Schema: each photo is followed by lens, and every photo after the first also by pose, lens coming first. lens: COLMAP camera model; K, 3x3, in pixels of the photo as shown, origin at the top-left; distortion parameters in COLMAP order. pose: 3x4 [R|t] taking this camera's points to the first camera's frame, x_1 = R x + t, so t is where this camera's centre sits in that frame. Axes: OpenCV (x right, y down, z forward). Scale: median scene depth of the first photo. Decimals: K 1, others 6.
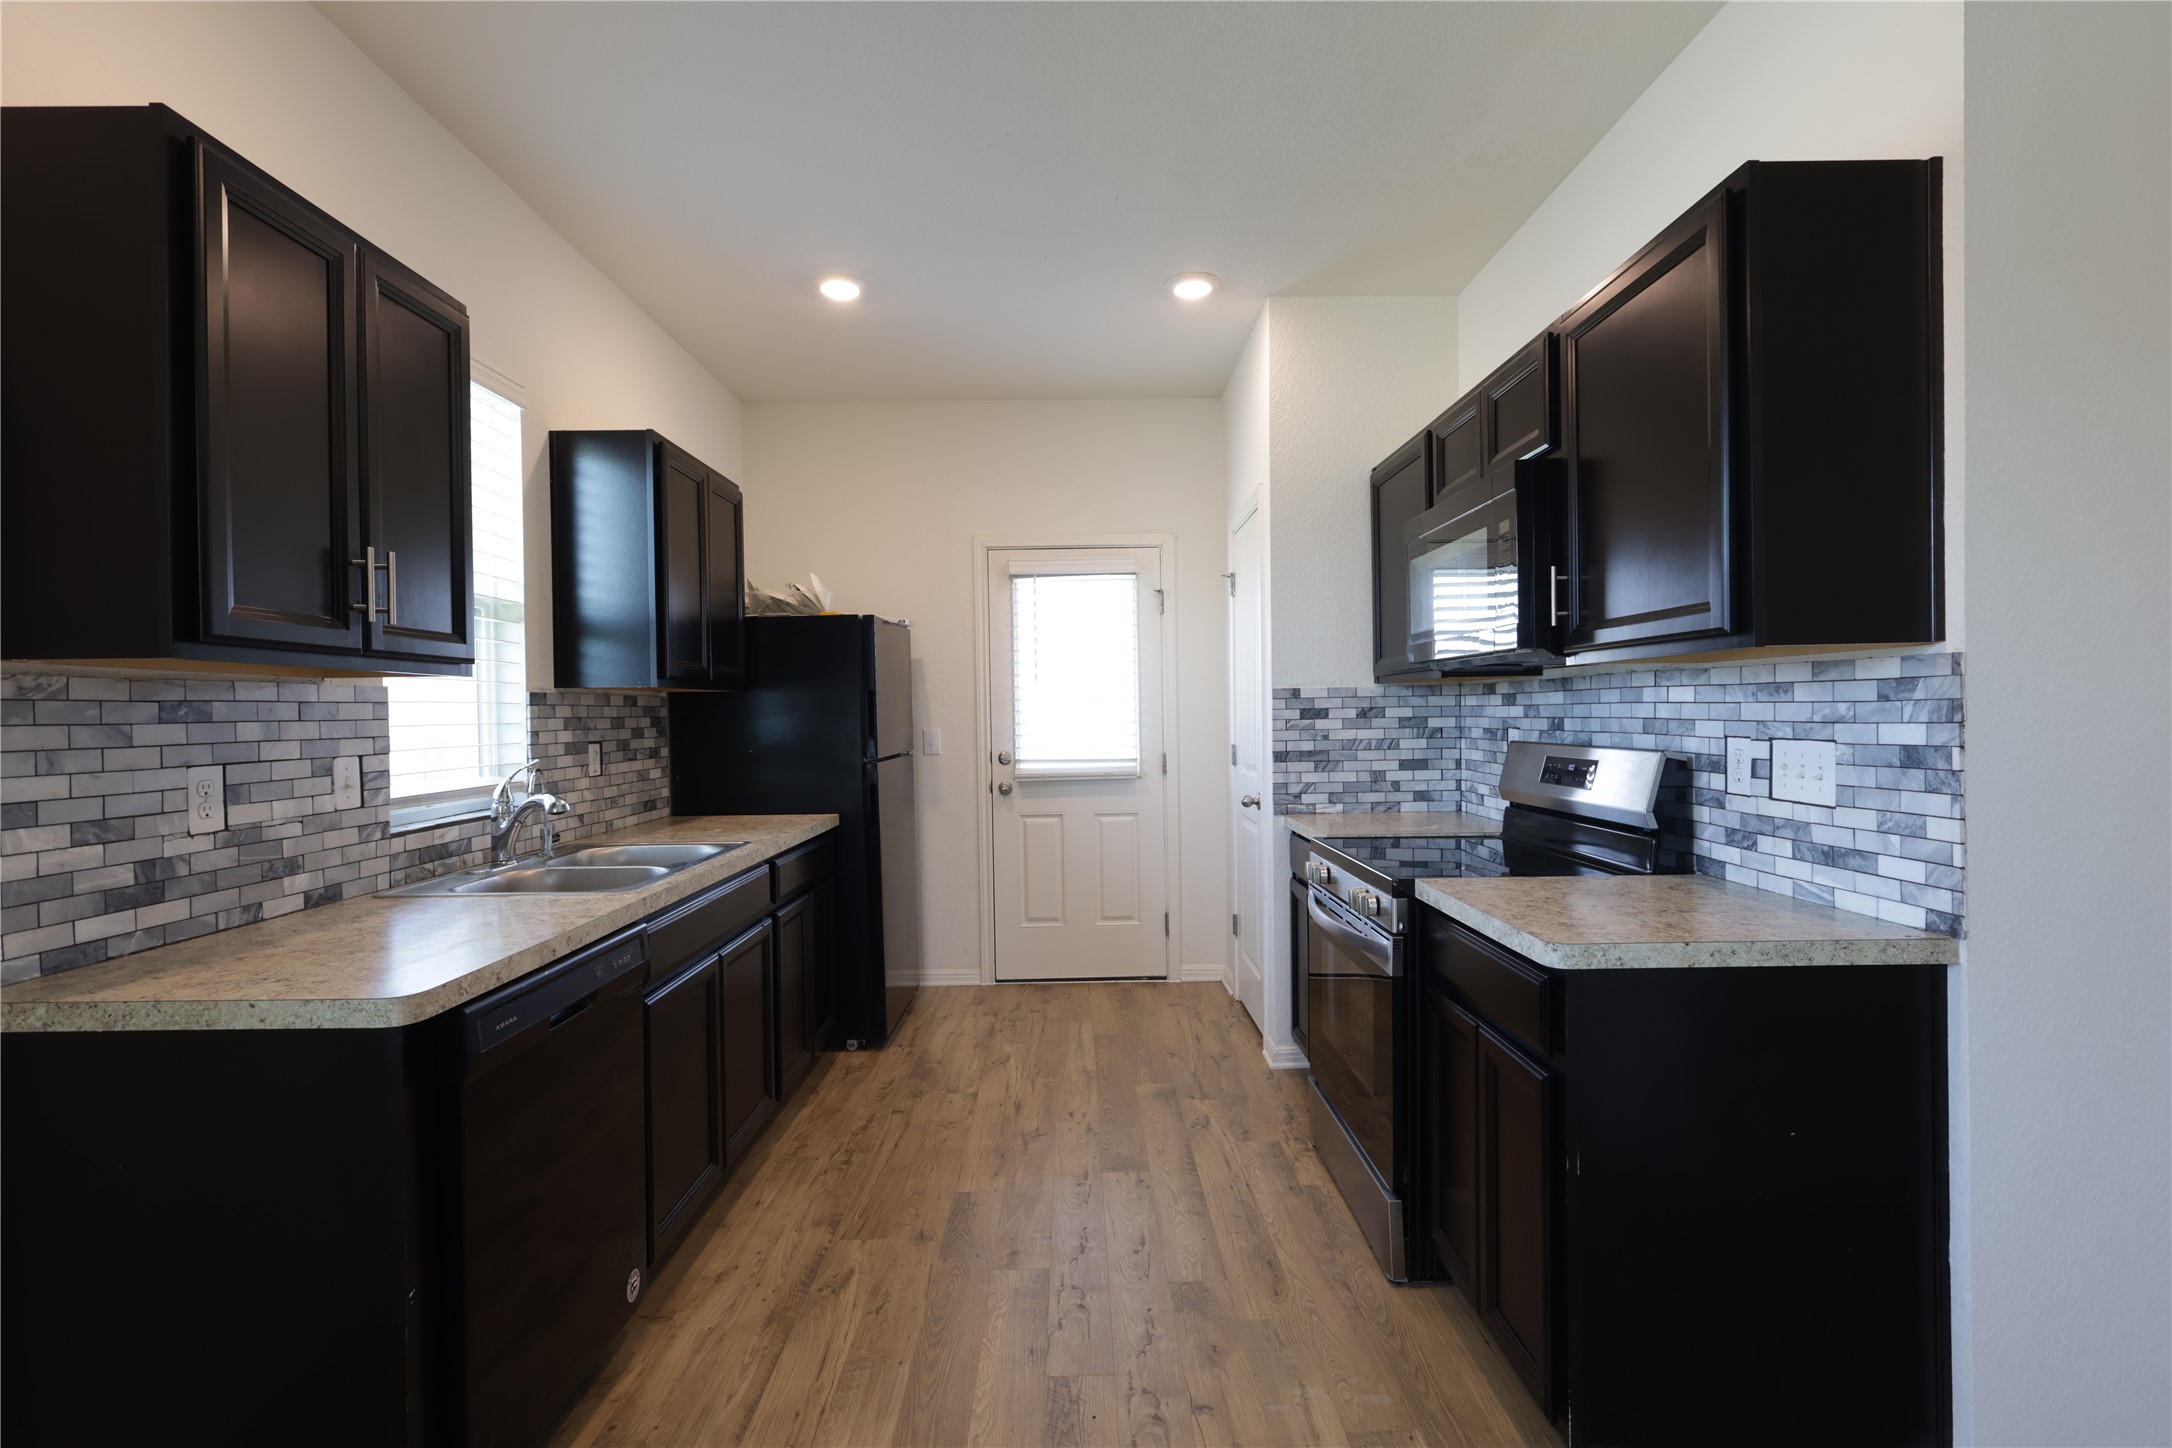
lens RADIAL K [[996.2, 0, 1086.0], [0, 996.2, 724.0], [0, 0, 1]] dist [0.000190, -0.000039]
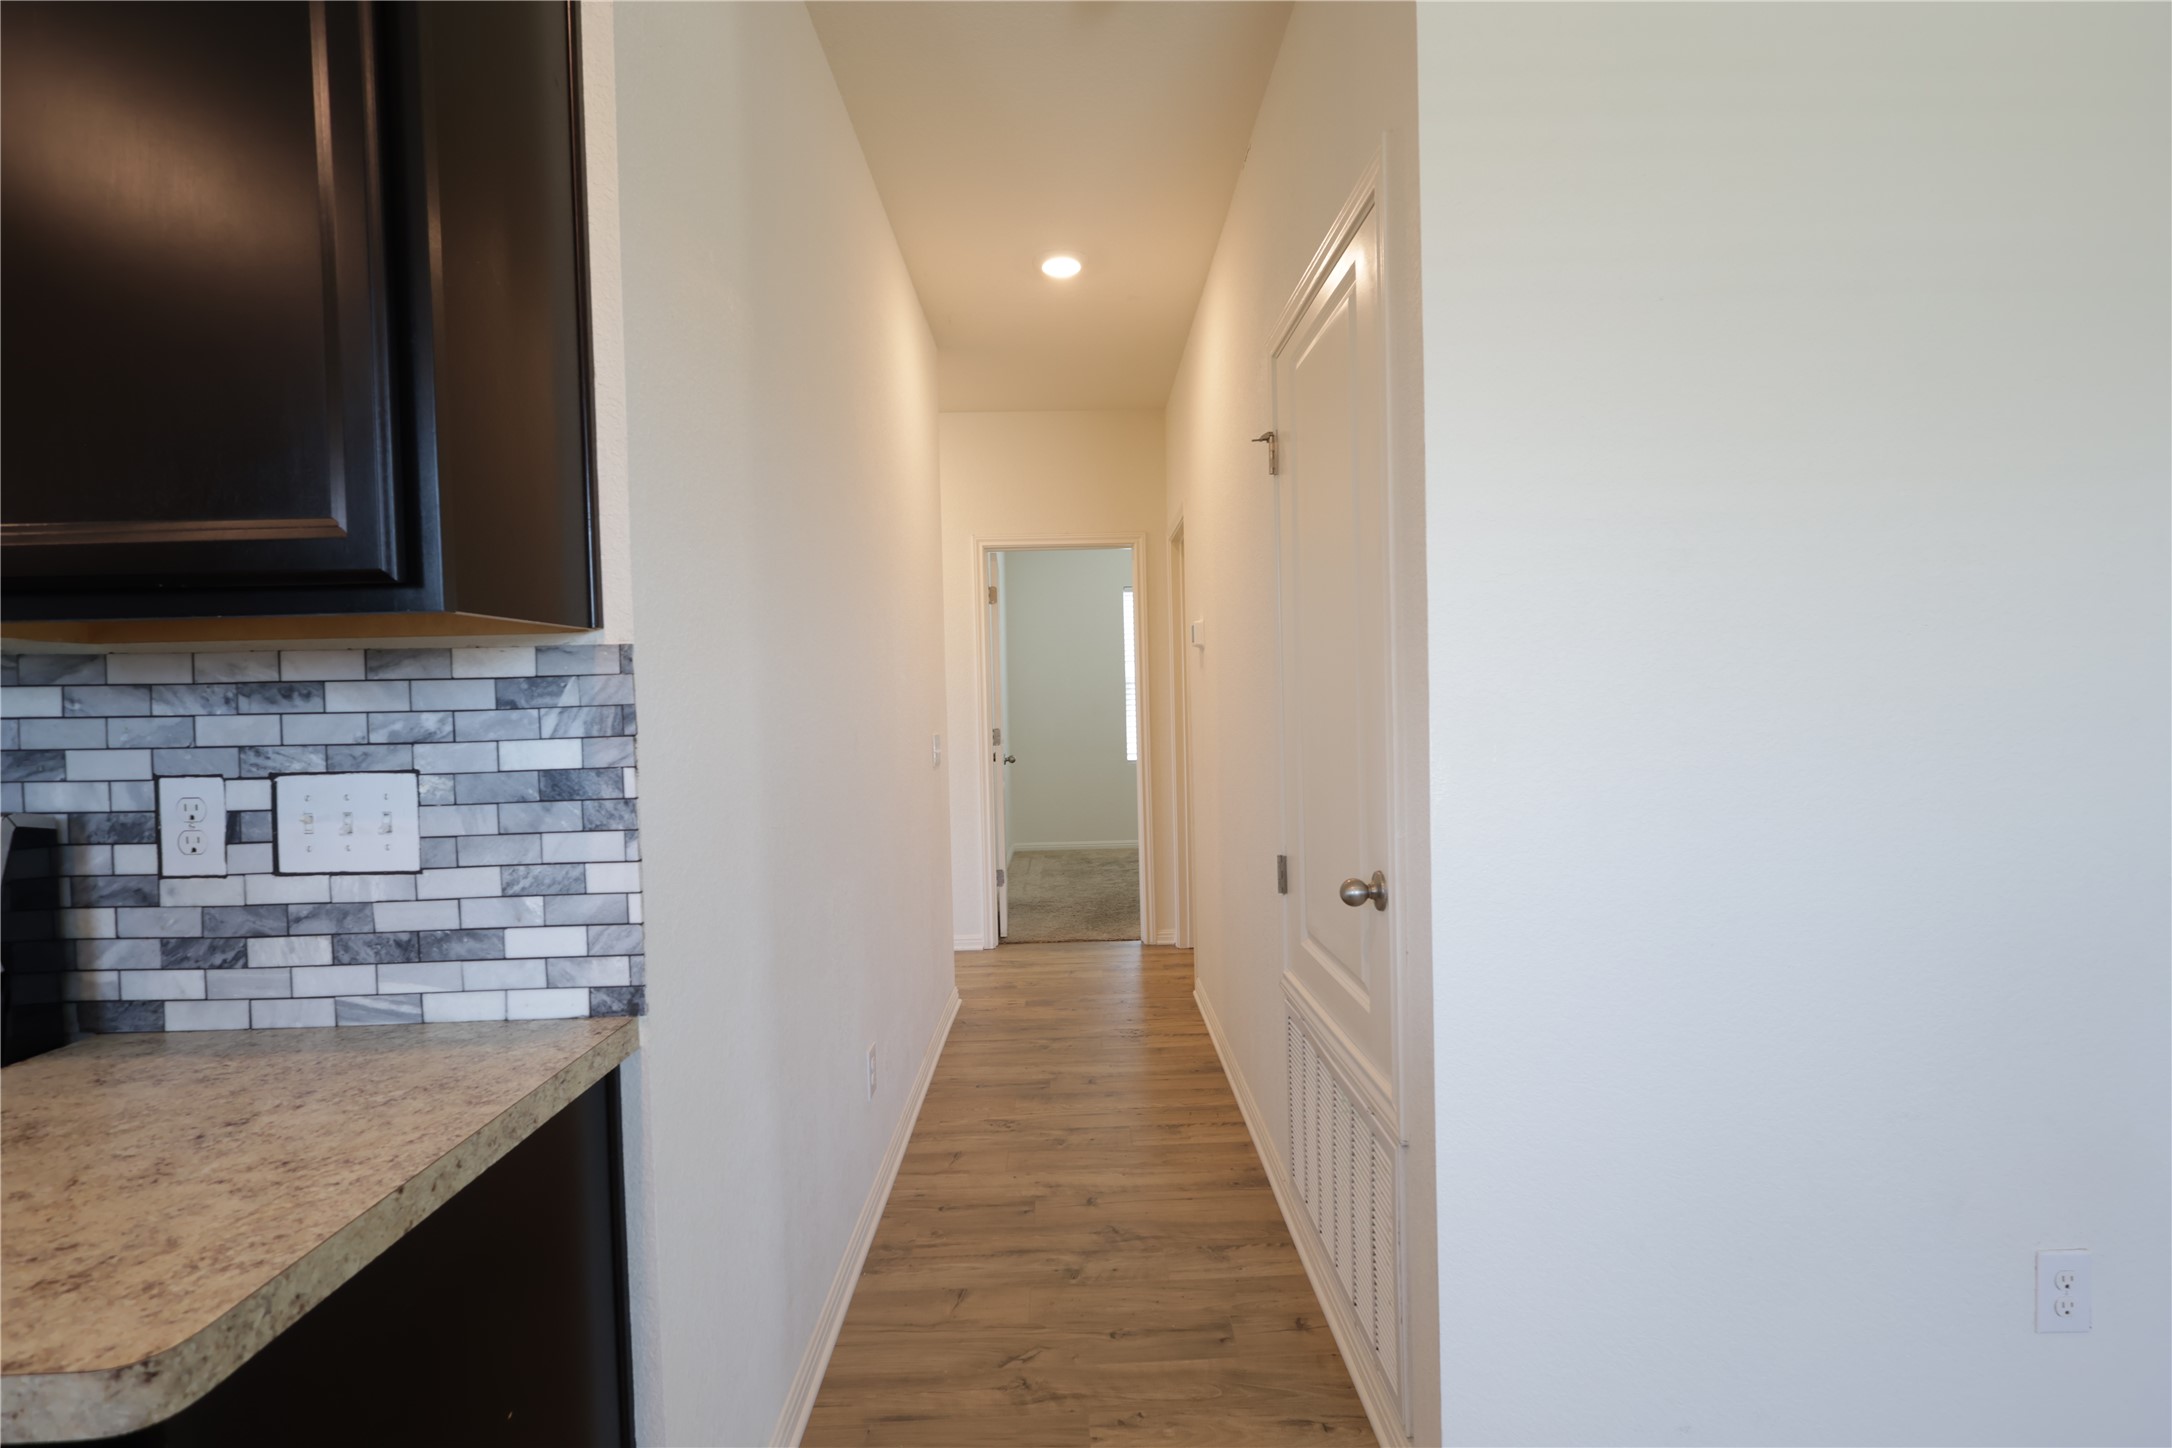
lens RADIAL K [[996.2, 0, 1086.0], [0, 996.2, 724.0], [0, 0, 1]] dist [0.000190, -0.000039]
pose [[-0.010361, -0.008860, 0.999907, 0.087773], [0.036374, 0.999296, 0.009232, -0.004003], [-0.999285, 0.036466, -0.010031, 0.557241]]
